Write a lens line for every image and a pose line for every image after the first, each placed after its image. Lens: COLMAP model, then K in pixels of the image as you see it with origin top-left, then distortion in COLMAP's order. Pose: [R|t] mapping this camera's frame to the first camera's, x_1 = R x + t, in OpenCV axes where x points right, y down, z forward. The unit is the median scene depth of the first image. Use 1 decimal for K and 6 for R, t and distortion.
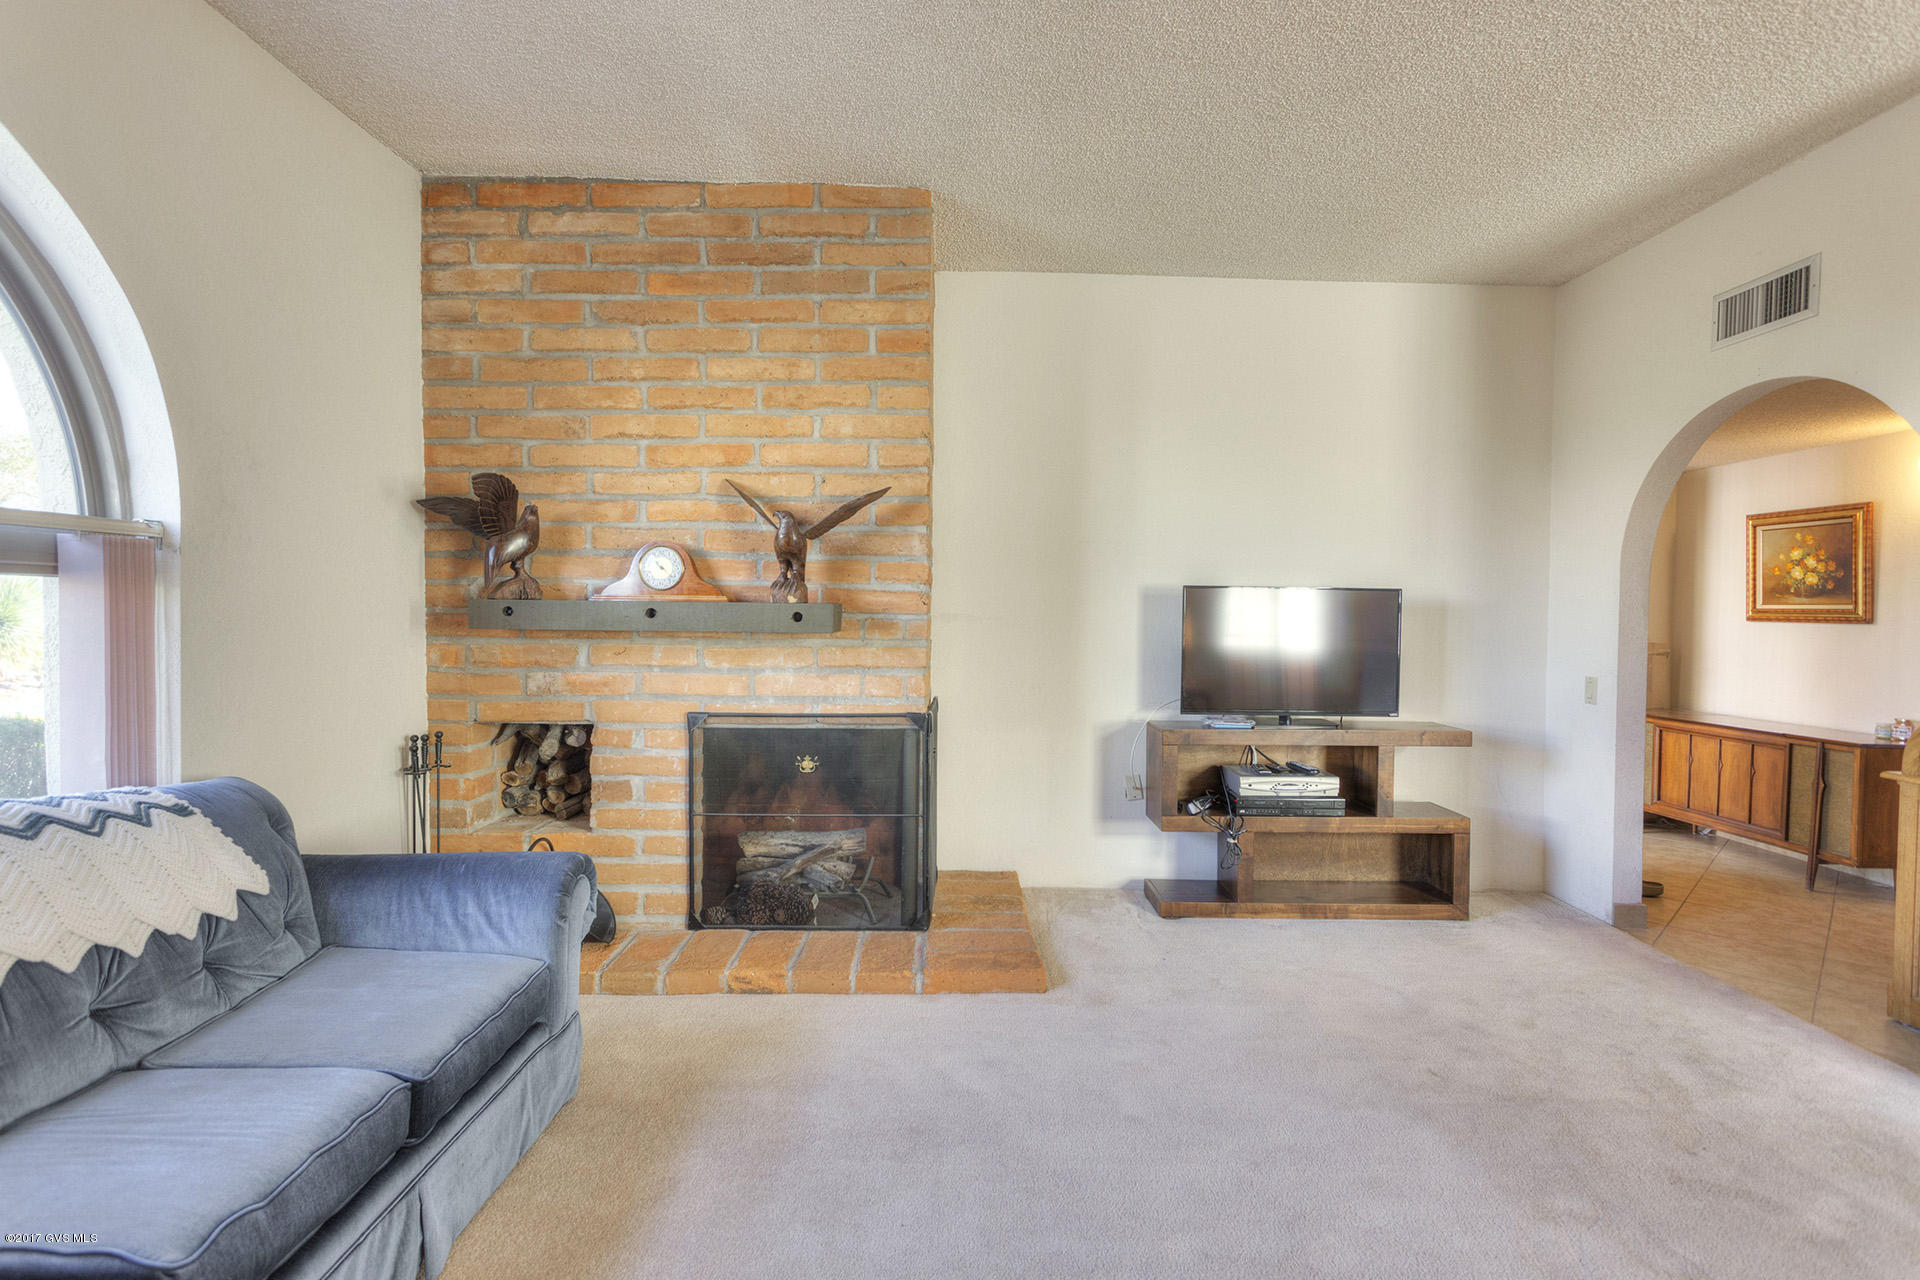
lens RADIAL K [[911.9, 0, 963.0], [0, 911.9, 636.6], [0, 0, 1]] dist [0.005266, -0.000573]
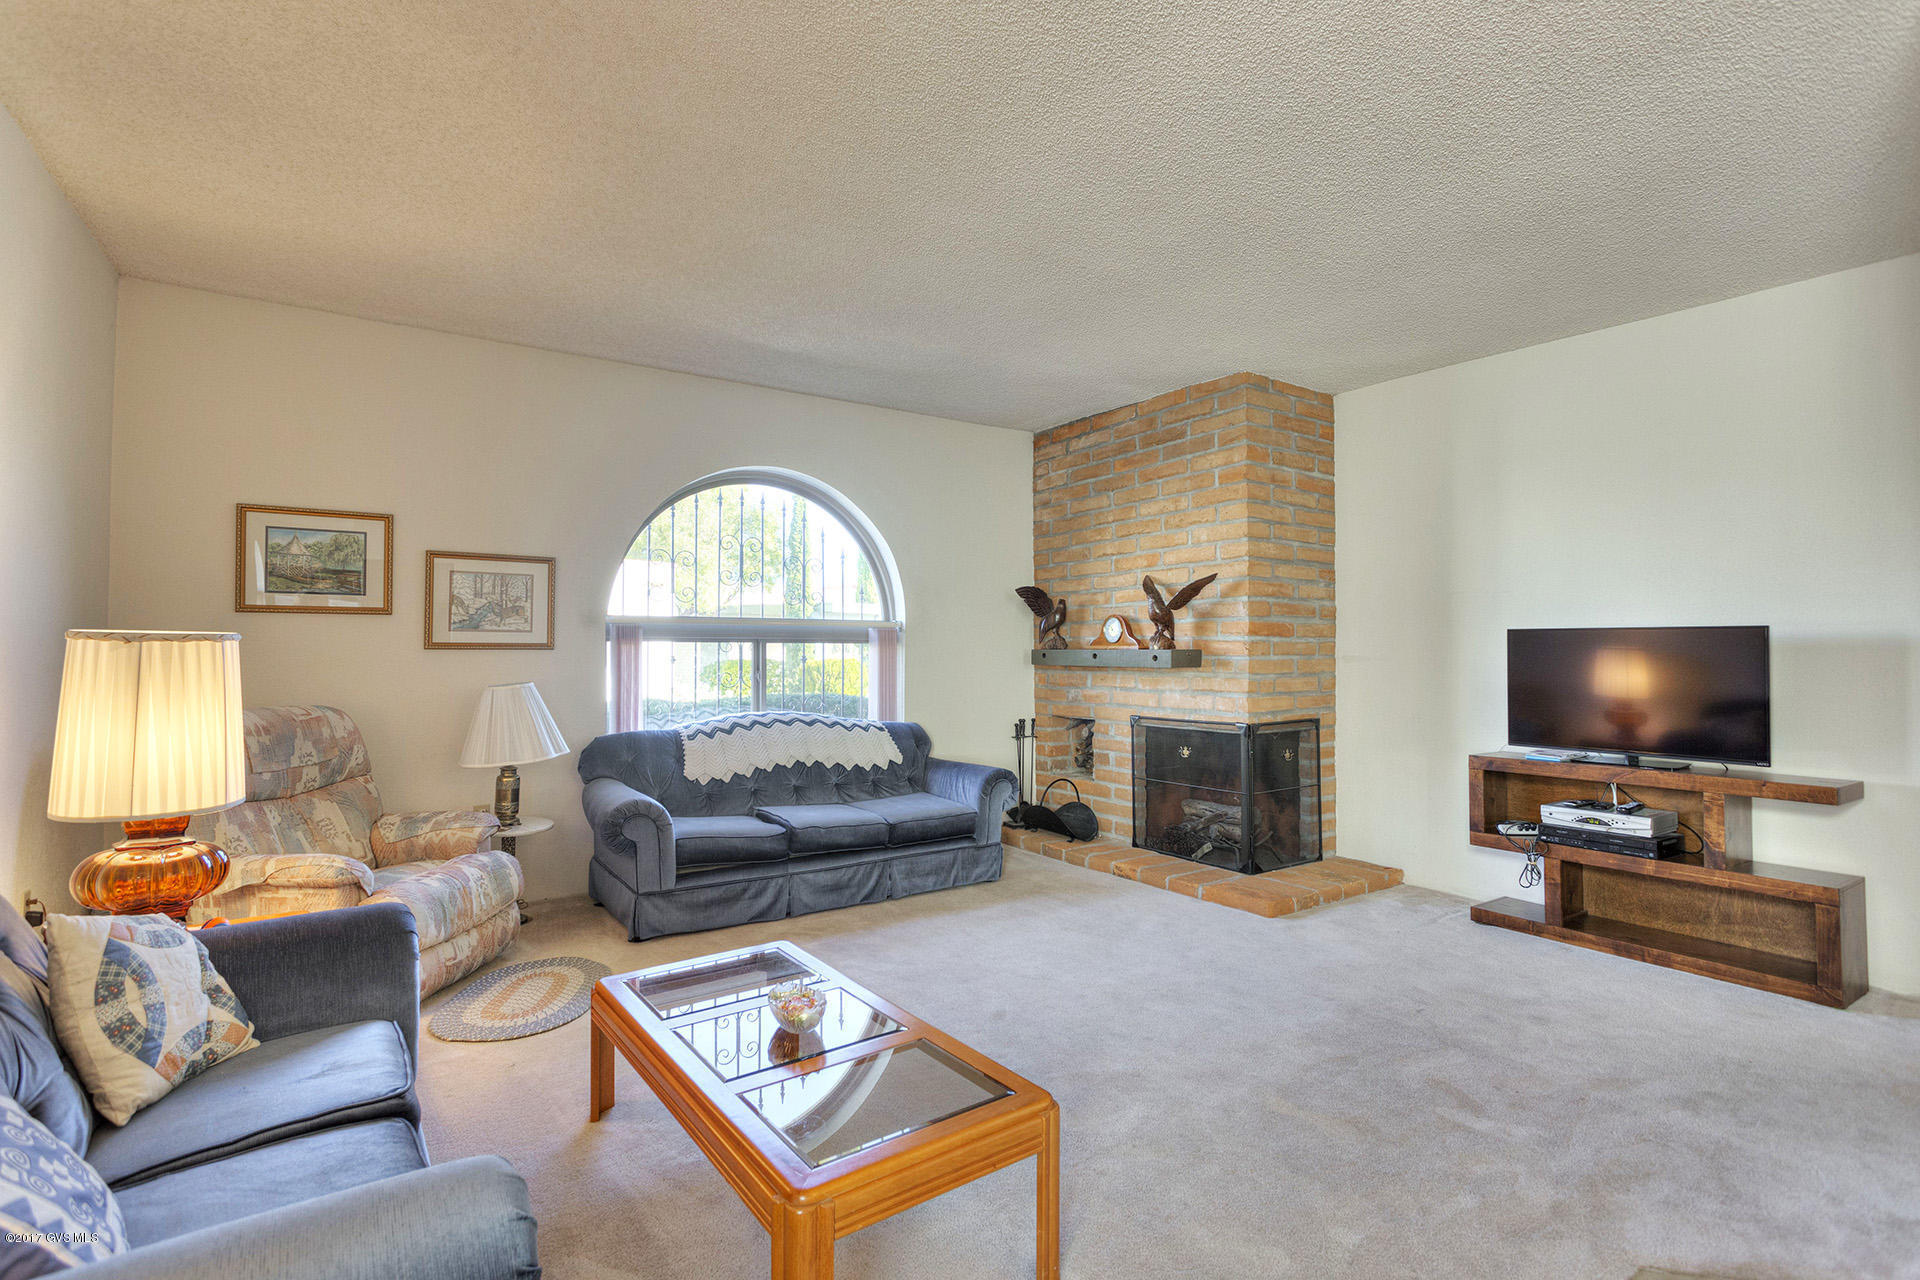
lens RADIAL K [[911.9, 0, 964.3], [0, 911.9, 638.8], [0, 0, 1]] dist [0.005266, -0.000573]
pose [[0.561901, -0.020341, -0.826954, 0.919588], [-0.016222, 0.999234, -0.035602, 0.007292], [0.827045, 0.033420, 0.561141, -0.200497]]
